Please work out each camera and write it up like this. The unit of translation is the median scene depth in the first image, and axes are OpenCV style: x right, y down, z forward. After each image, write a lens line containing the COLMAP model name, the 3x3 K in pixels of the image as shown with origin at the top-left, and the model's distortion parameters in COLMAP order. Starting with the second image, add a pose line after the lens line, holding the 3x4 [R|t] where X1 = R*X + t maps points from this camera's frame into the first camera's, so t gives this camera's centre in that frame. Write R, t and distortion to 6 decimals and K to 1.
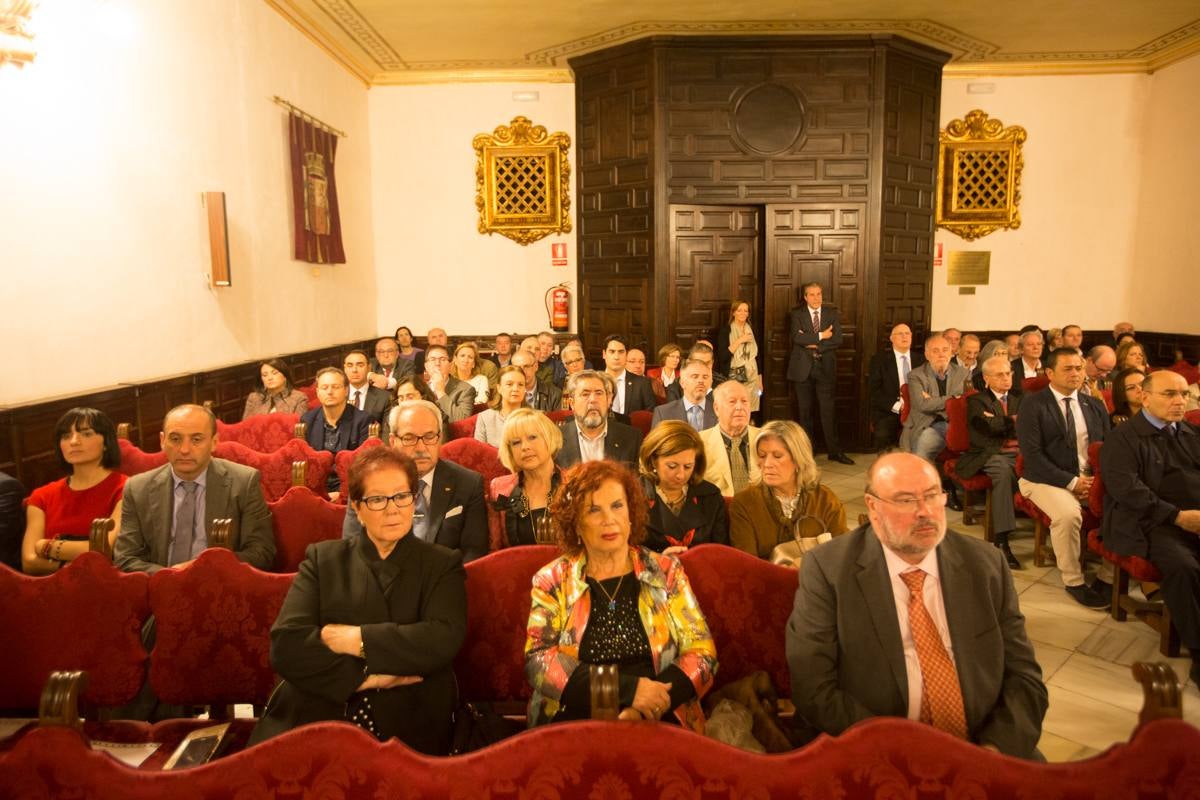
lens RADIAL K [[709.8, 0, 600.0], [0, 709.8, 400.0], [0, 0, 1]] dist [-0.053218, 0.042459]
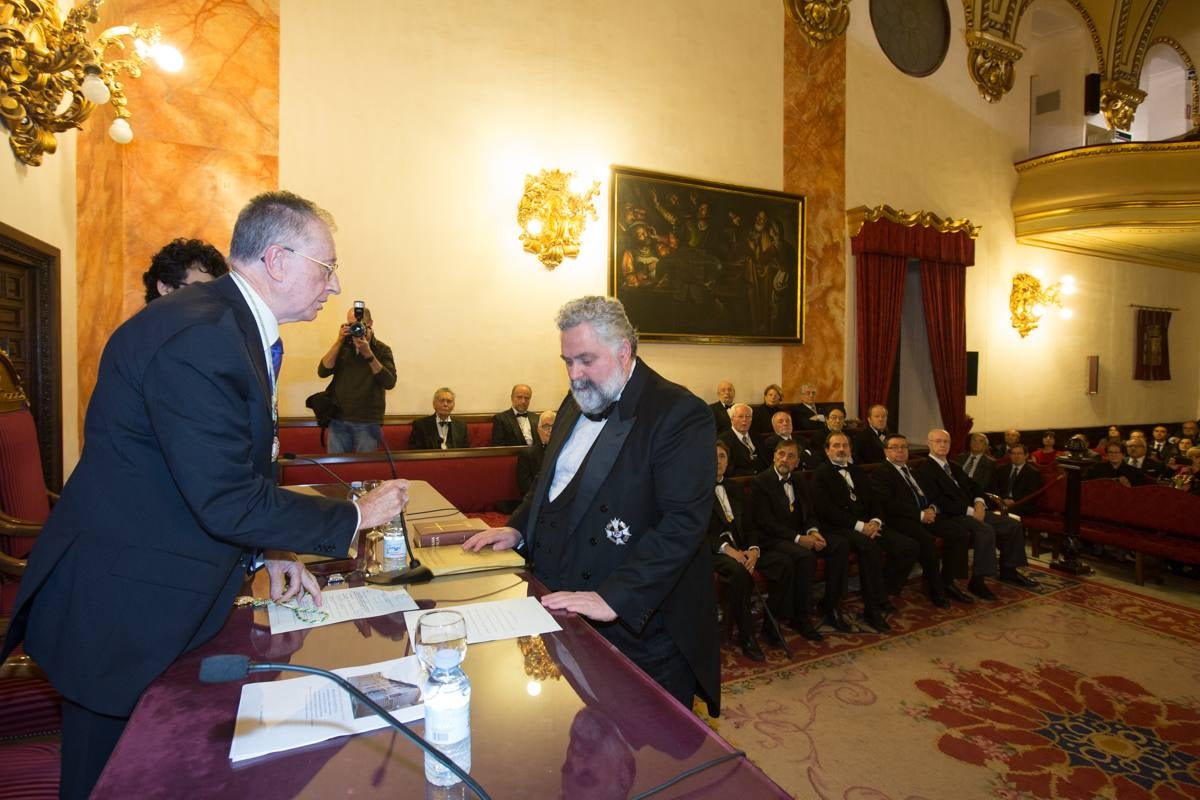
lens RADIAL K [[611.9, 0, 600.0], [0, 611.9, 400.0], [0, 0, 1]] dist [-0.030325, 0.013948]
pose [[0.413645, 0.051671, -0.908971, 0.536915], [-0.152224, 0.988259, -0.013094, 0.120359], [0.897622, 0.143783, 0.416654, -1.154416]]
